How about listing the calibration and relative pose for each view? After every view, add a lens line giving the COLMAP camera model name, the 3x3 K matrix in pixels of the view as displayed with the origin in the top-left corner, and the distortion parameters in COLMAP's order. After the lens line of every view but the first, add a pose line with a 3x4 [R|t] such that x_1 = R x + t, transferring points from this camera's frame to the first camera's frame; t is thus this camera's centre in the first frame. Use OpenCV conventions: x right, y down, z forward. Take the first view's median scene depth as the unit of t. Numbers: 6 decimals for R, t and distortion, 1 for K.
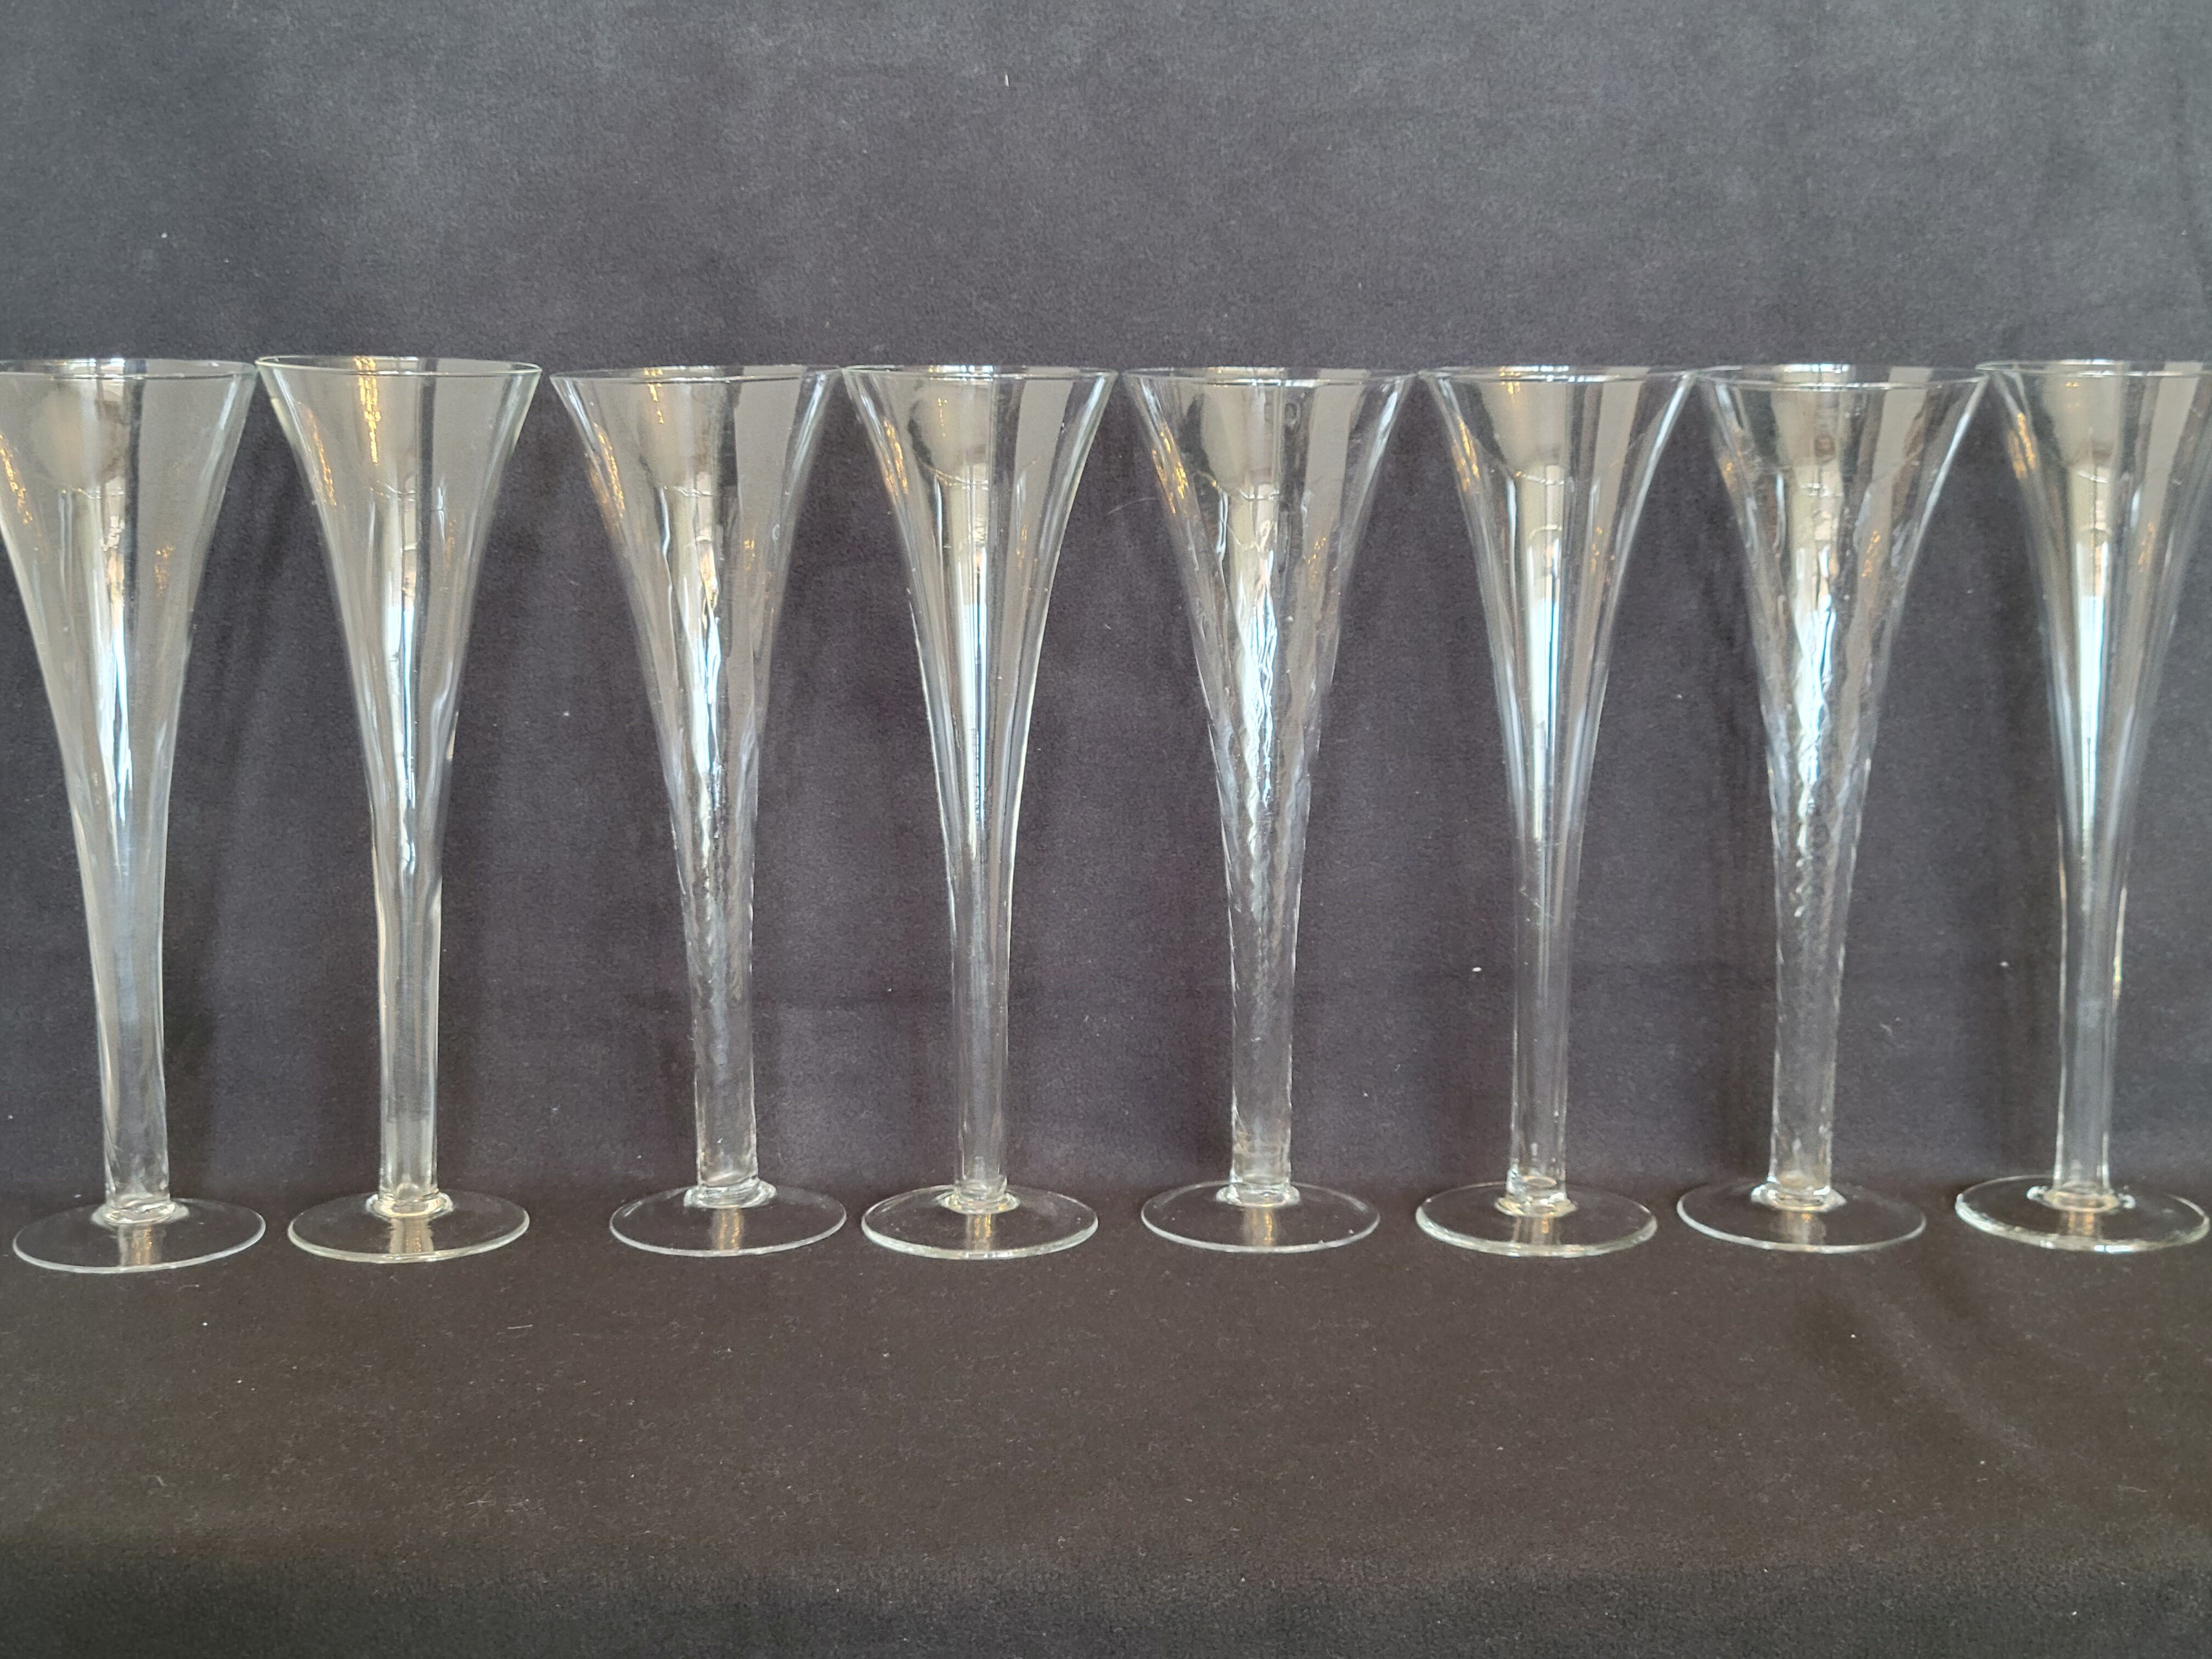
lens RADIAL K [[3510.1, 0, 1106.0], [0, 3510.1, 829.5], [0, 0, 1]] dist [0.064575, -0.185830]
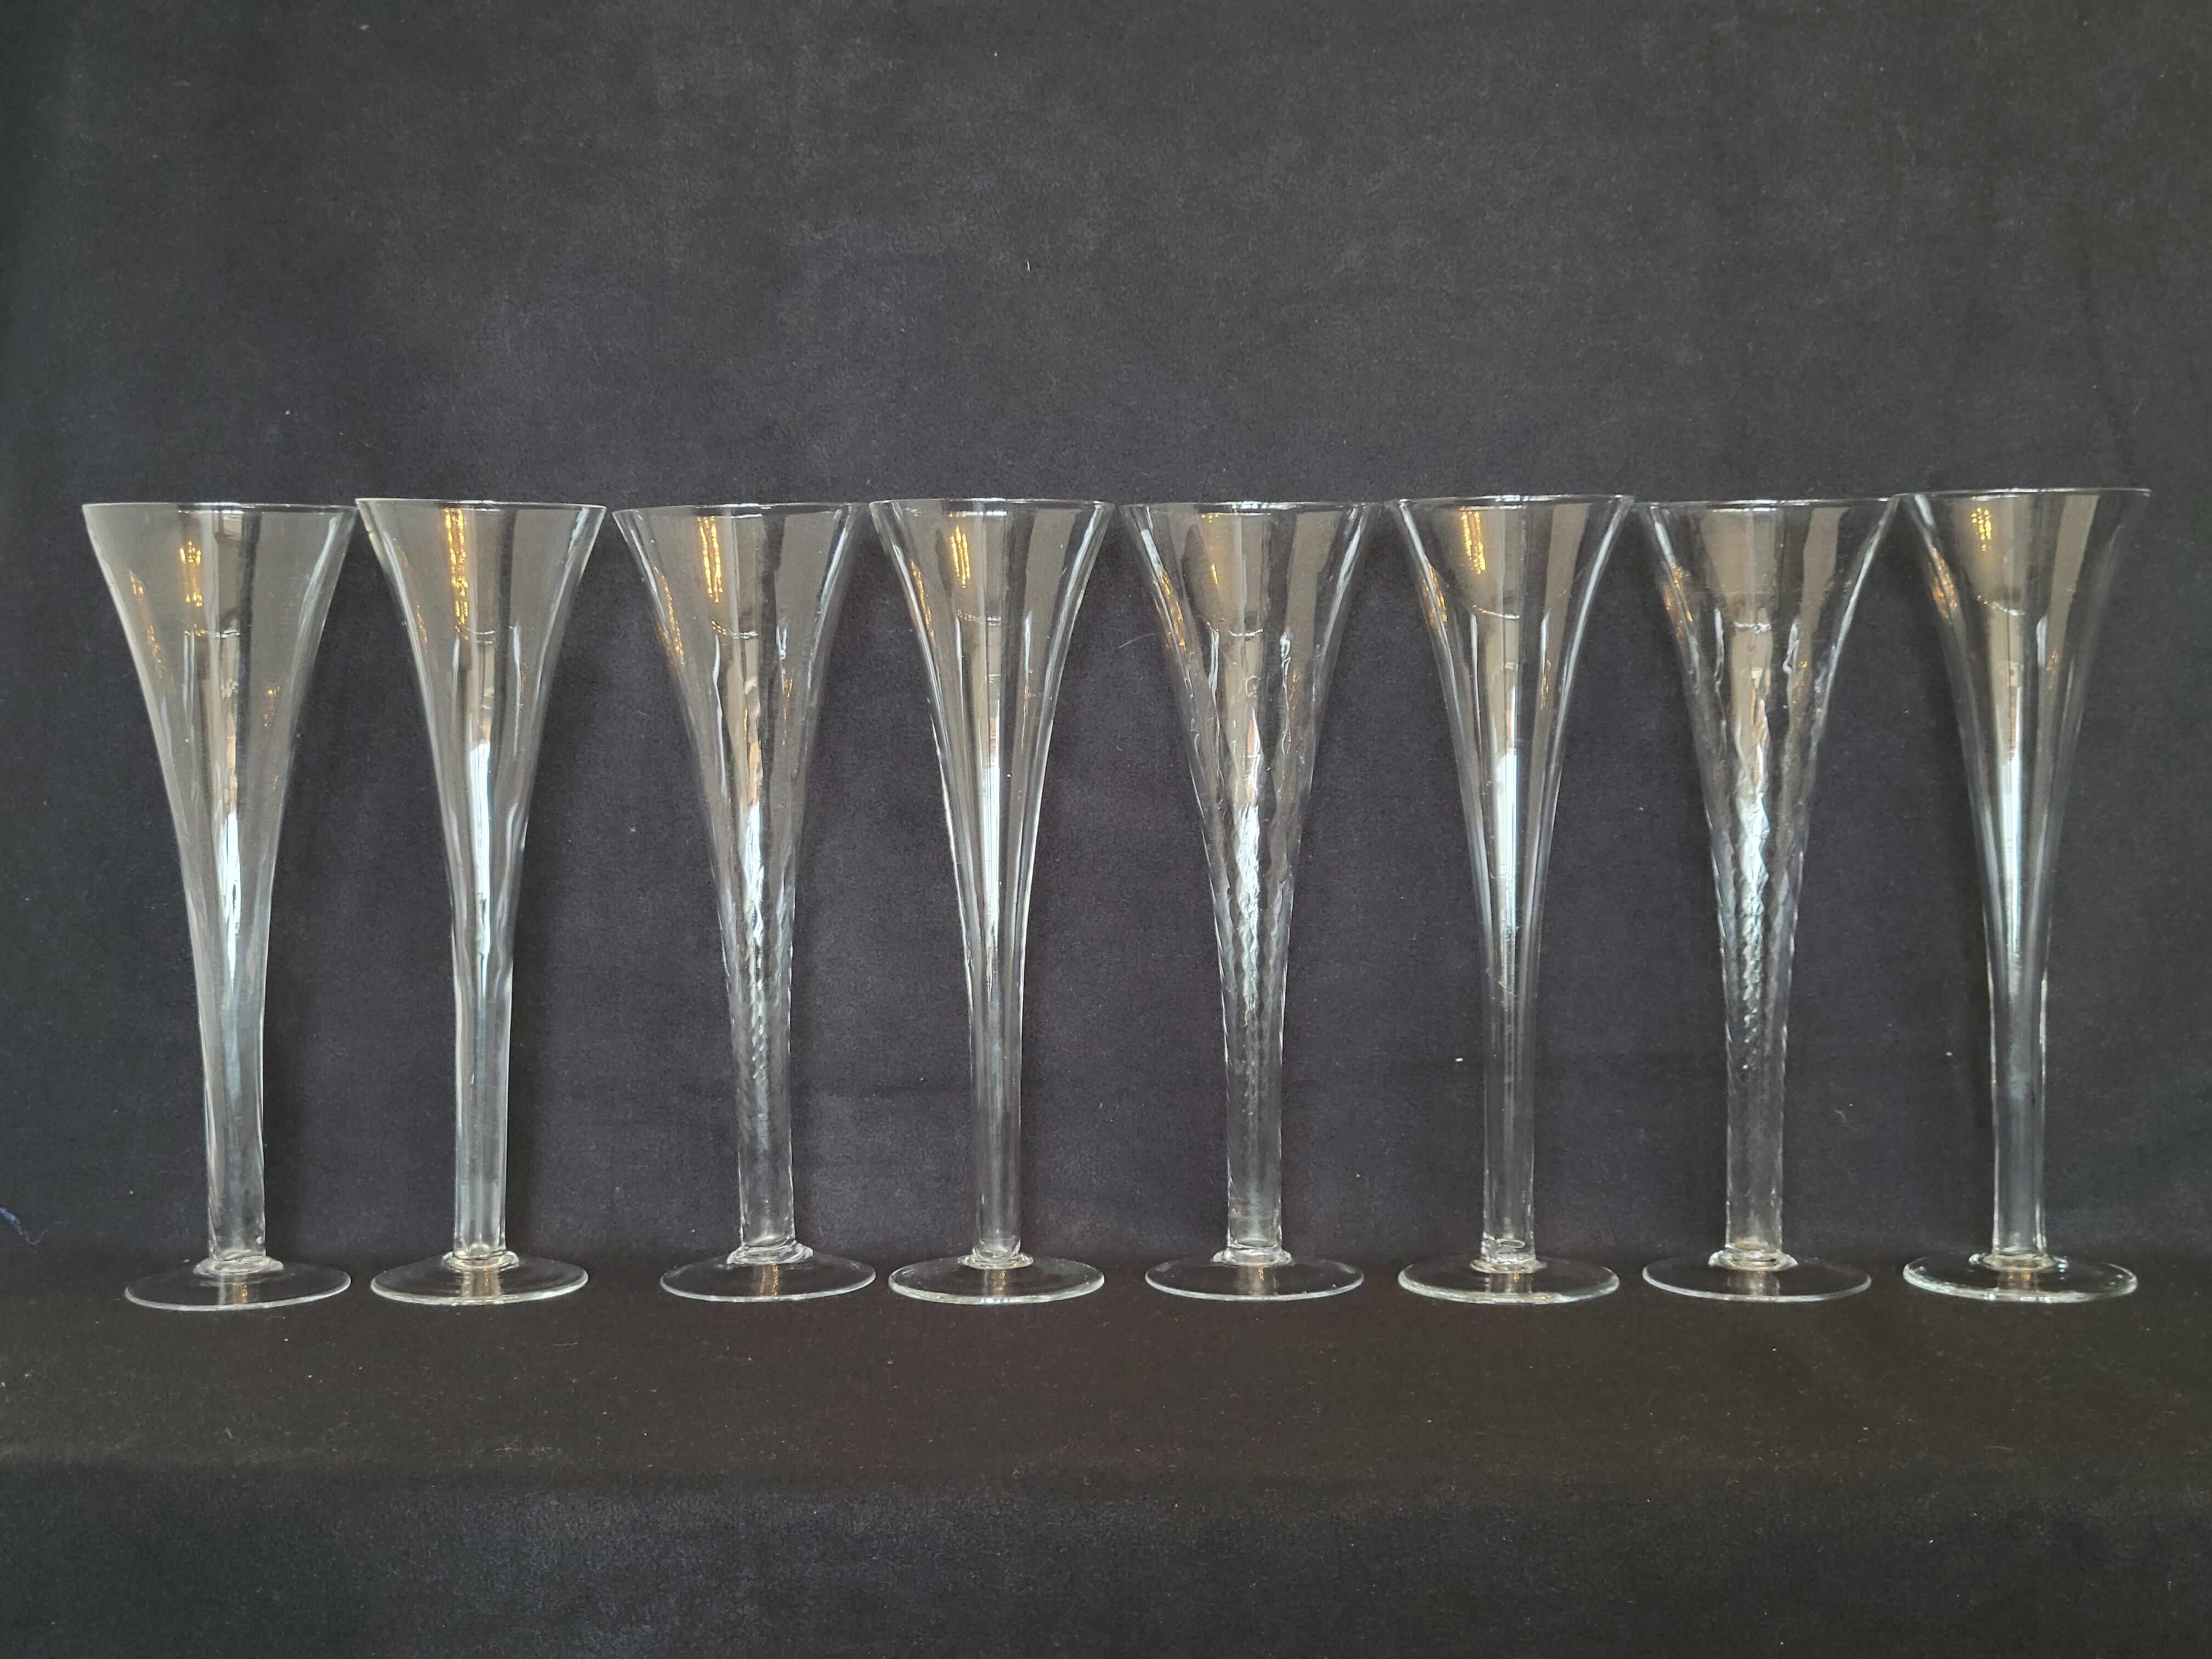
lens RADIAL K [[3510.1, 0, 1106.0], [0, 3510.1, 829.5], [0, 0, 1]] dist [0.064575, -0.185830]
pose [[0.998429, -0.006150, -0.055697, 0.059349], [0.000153, 0.994256, -0.107028, 0.088350], [0.056036, 0.106852, 0.992695, -0.097716]]
